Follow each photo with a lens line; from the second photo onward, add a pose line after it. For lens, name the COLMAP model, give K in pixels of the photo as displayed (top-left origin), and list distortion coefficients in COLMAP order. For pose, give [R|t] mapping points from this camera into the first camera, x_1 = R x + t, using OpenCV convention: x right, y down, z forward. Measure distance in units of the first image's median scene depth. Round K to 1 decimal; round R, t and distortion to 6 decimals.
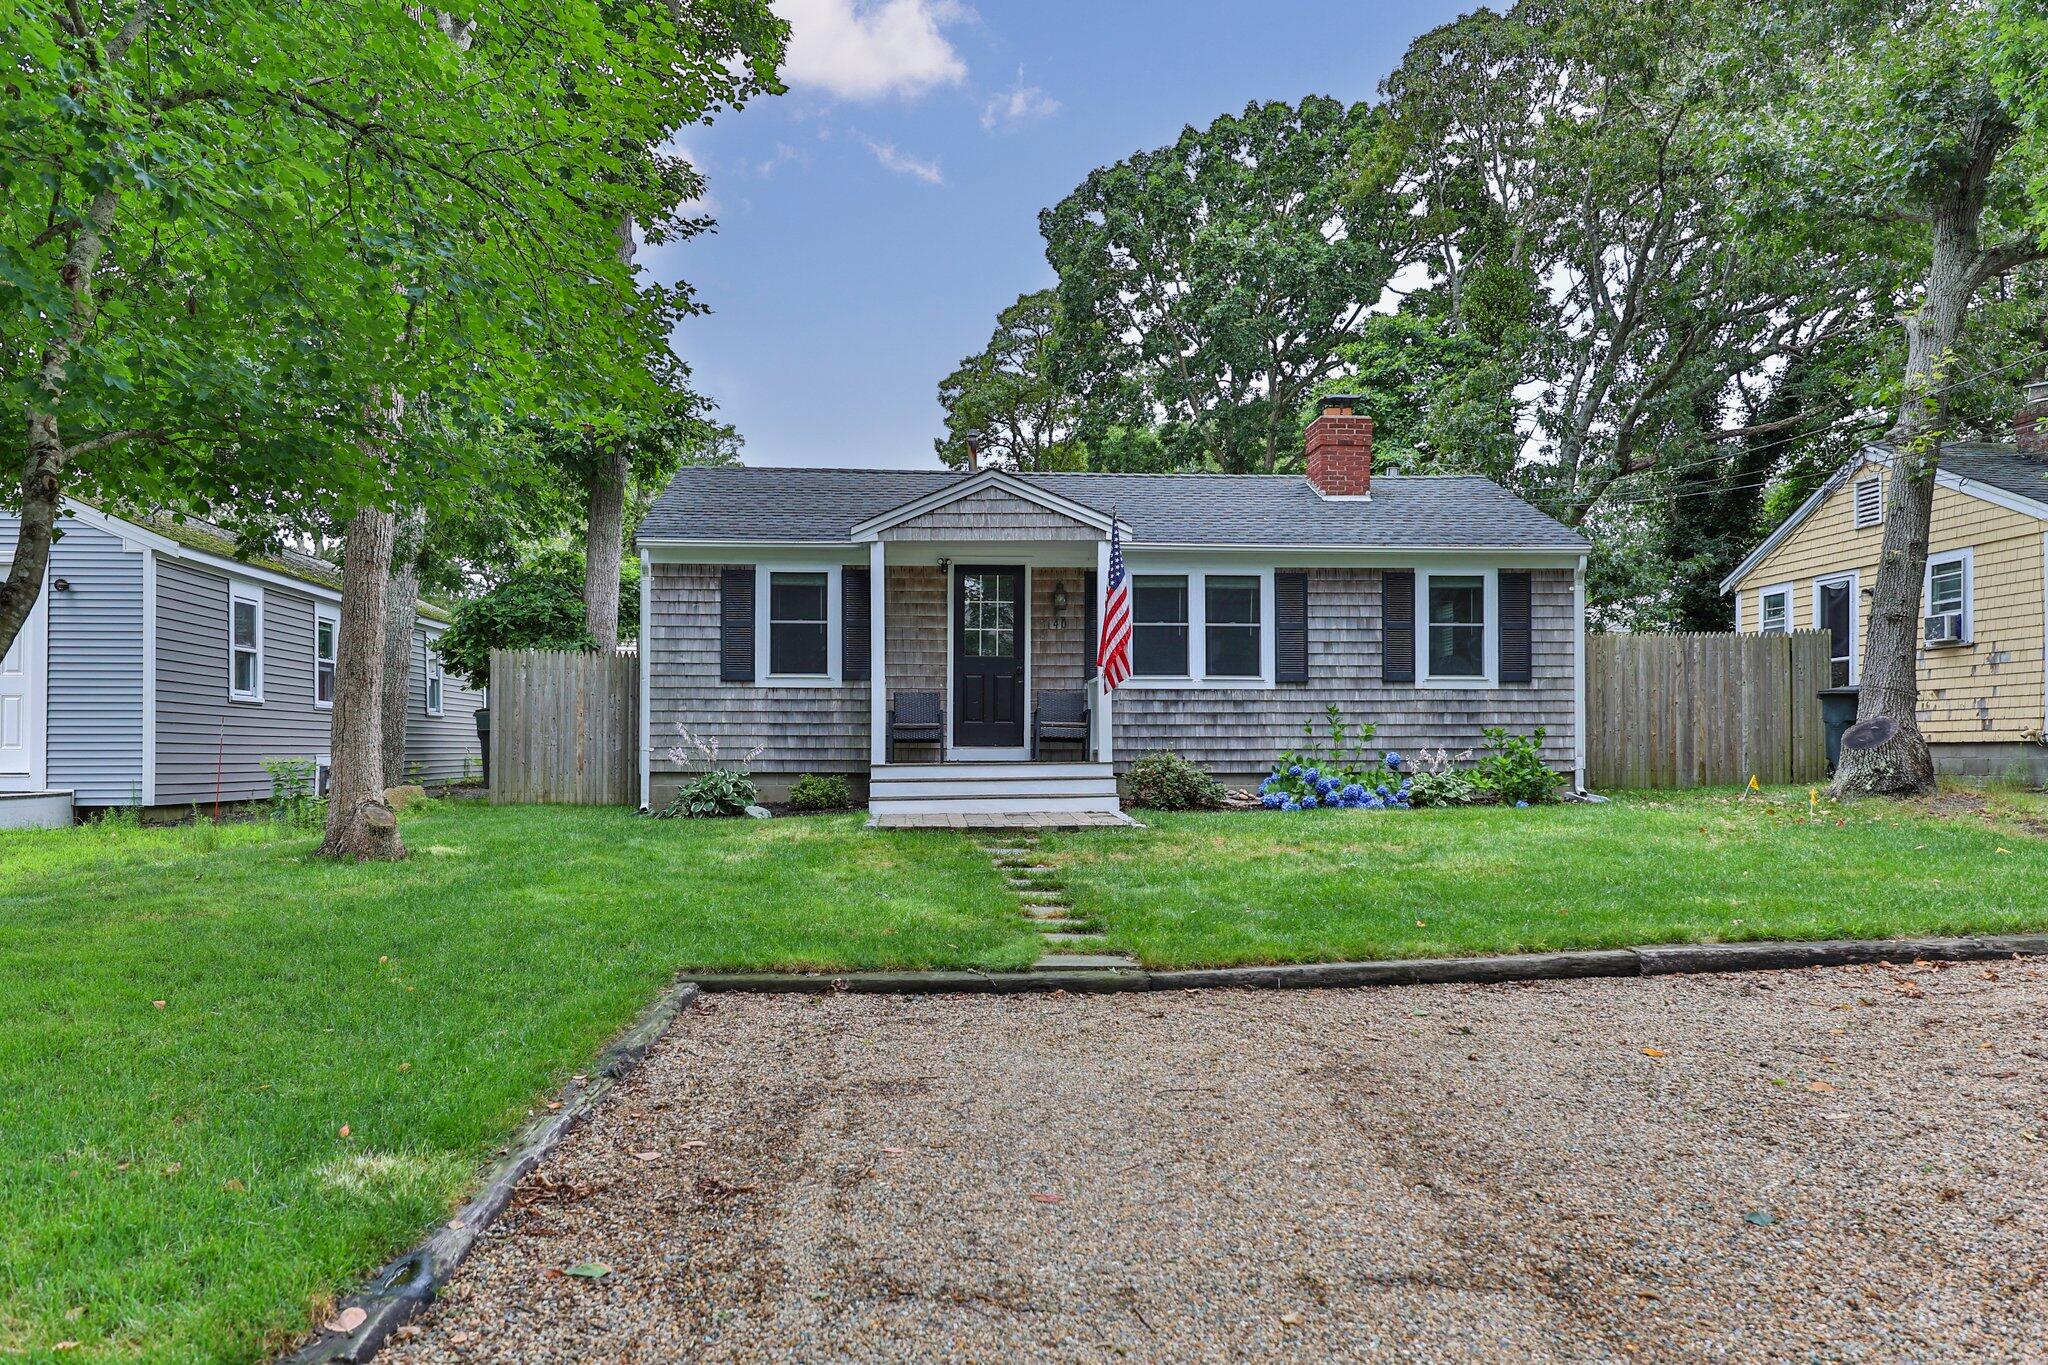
lens RADIAL K [[1429.5, 0, 1071.7], [0, 1429.5, 655.7], [0, 0, 1]] dist [-0.035012, -0.002619]
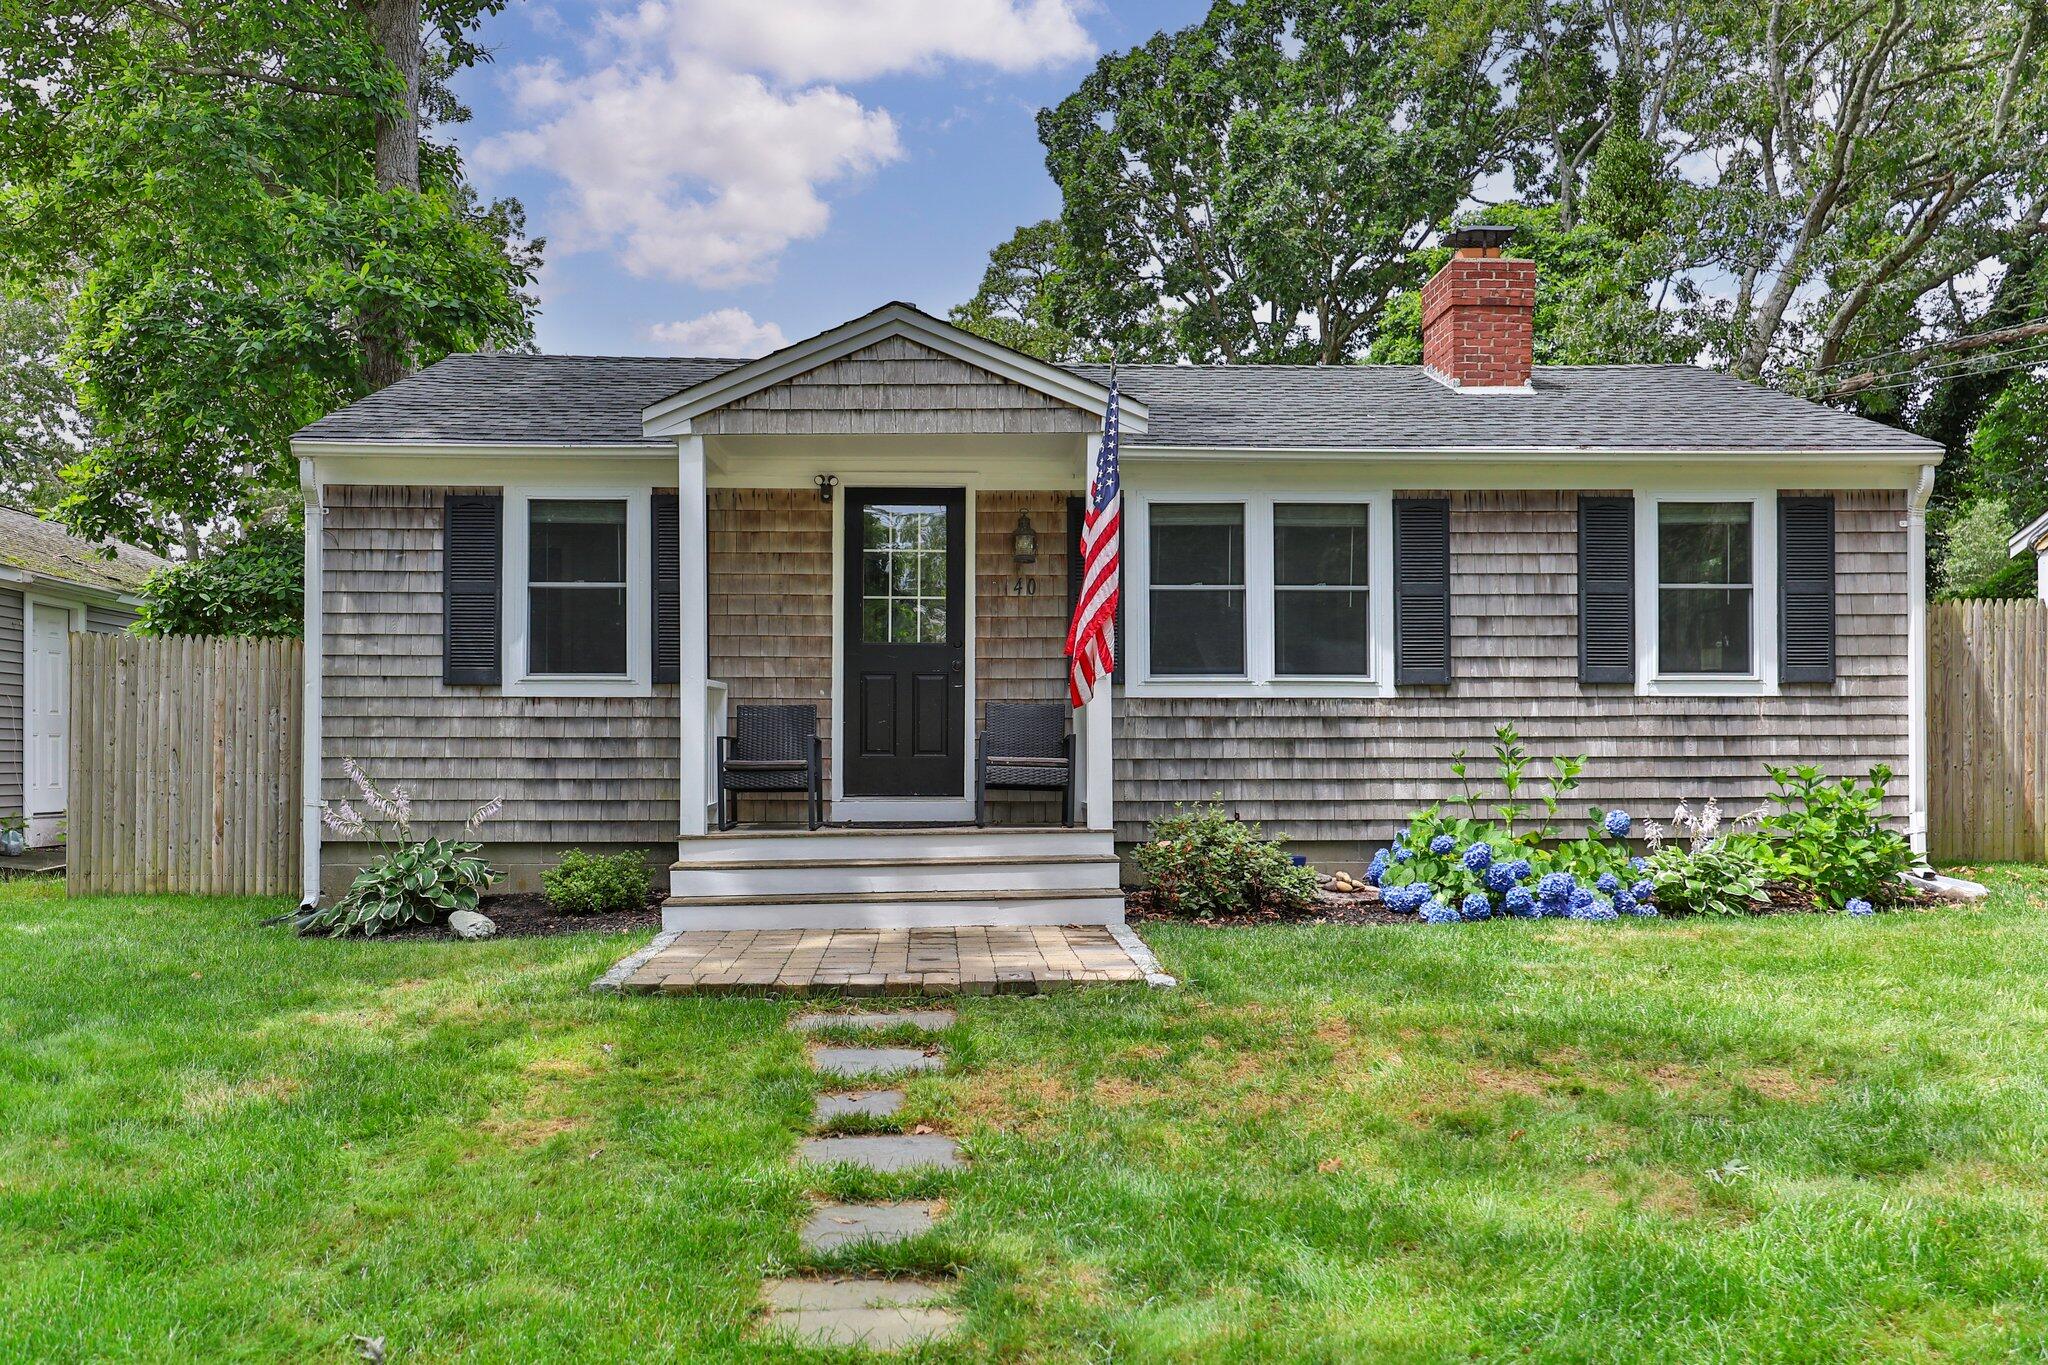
lens RADIAL K [[1429.5, 0, 1025.3], [0, 1429.5, 701.9], [0, 0, 1]] dist [-0.035012, -0.002619]
pose [[0.998874, -0.002476, -0.047373, 0.019397], [0.003807, 0.999600, 0.028025, 0.008384], [0.047285, -0.028174, 0.998484, 0.411527]]
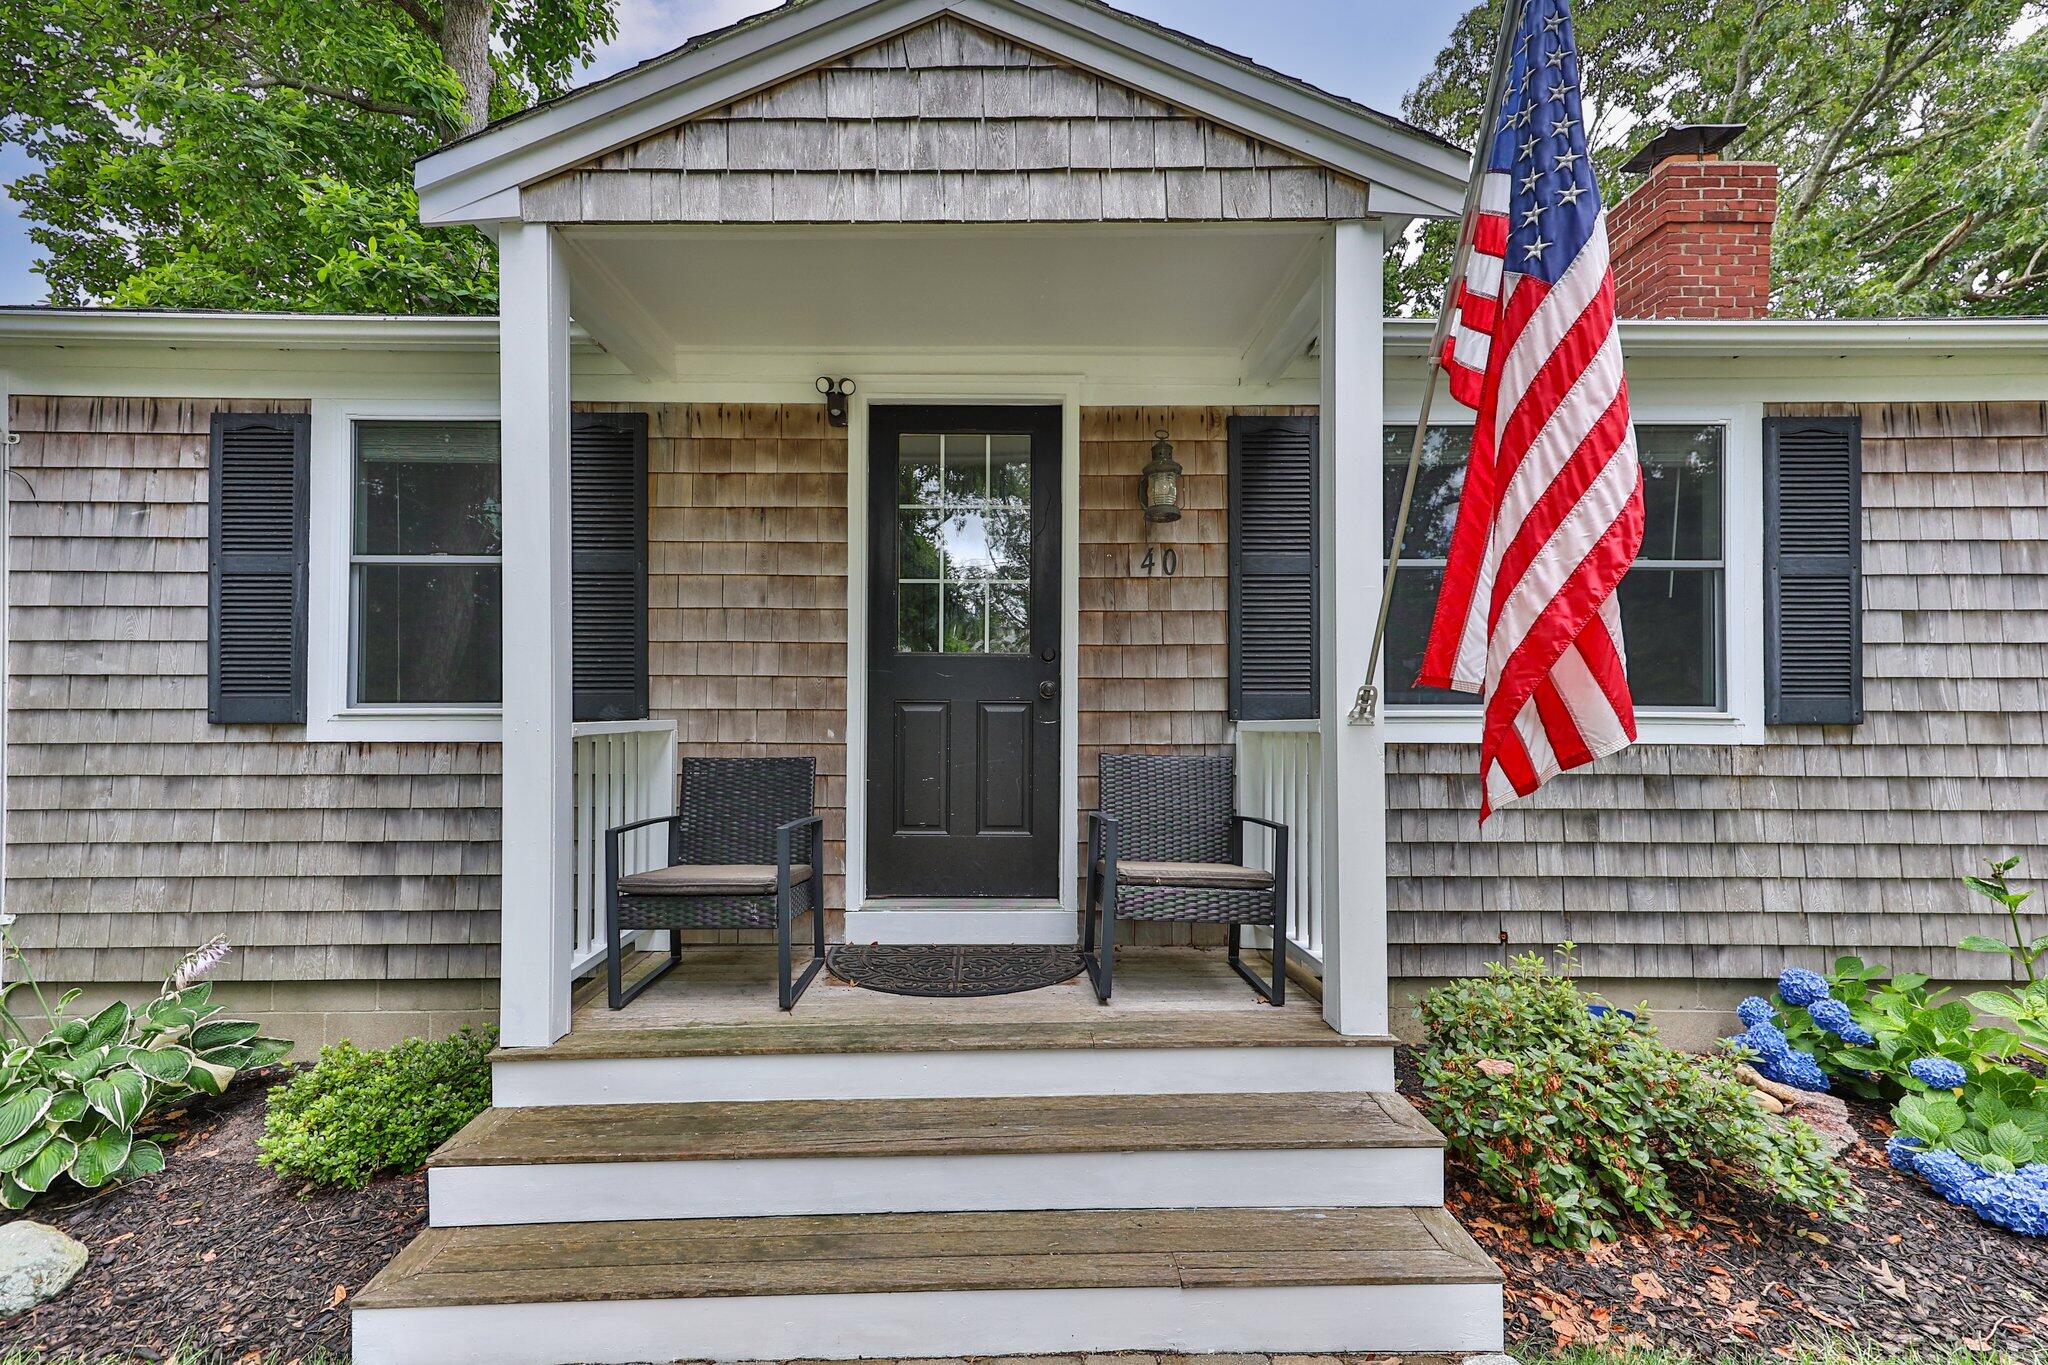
lens RADIAL K [[812.6, 0, 998.4], [0, 812.6, 721.8], [0, 0, 1]] dist [-0.017524, 0.000133]
pose [[0.995494, 0.002496, -0.094787, -0.029053], [0.003315, 0.998126, 0.061104, 0.005220], [0.094762, -0.061143, 0.993621, 0.786472]]
